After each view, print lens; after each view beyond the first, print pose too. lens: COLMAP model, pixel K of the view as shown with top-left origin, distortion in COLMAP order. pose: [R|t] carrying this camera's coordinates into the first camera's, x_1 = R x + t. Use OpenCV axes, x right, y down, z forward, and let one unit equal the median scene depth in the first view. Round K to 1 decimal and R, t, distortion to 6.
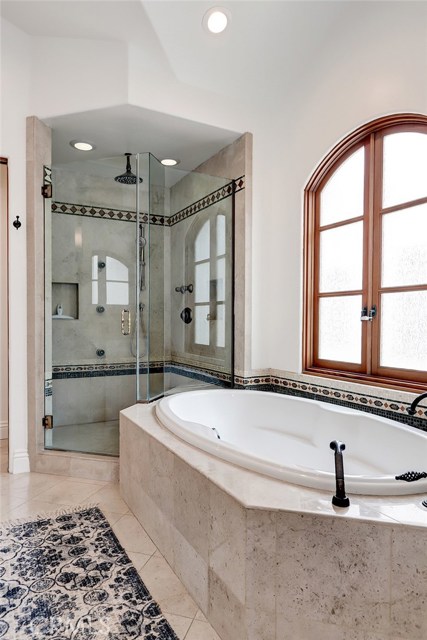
lens RADIAL K [[404.6, 0, 214.5], [0, 404.6, 326.0], [0, 0, 1]] dist [0.001454, -0.004398]
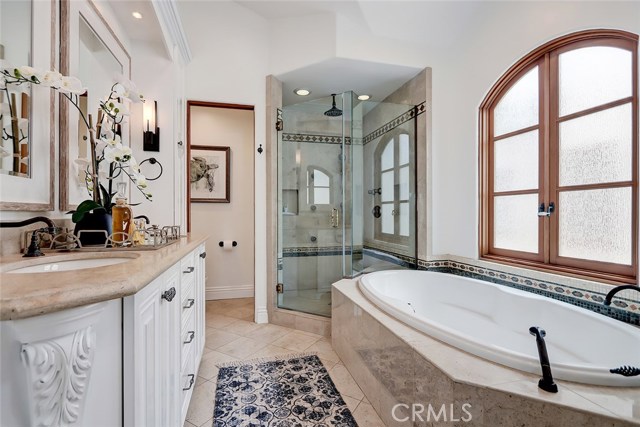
lens RADIAL K [[293.5, 0, 315.1], [0, 293.5, 212.3], [0, 0, 1]] dist [-0.004942, -0.001194]
pose [[0.969117, -0.007799, -0.246476, -0.039412], [0.002807, 0.999784, -0.020600, -0.006776], [0.246584, 0.019272, 0.968930, 0.034147]]
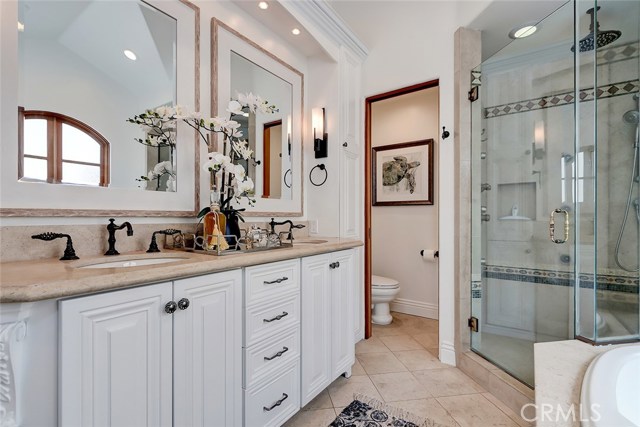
lens RADIAL K [[293.5, 0, 318.0], [0, 293.5, 217.4], [0, 0, 1]] dist [-0.004942, -0.001194]
pose [[0.430101, -0.003067, -0.902776, 0.078780], [-0.010571, 0.999909, -0.008433, -0.016556], [0.902719, 0.013170, 0.430029, 0.348050]]
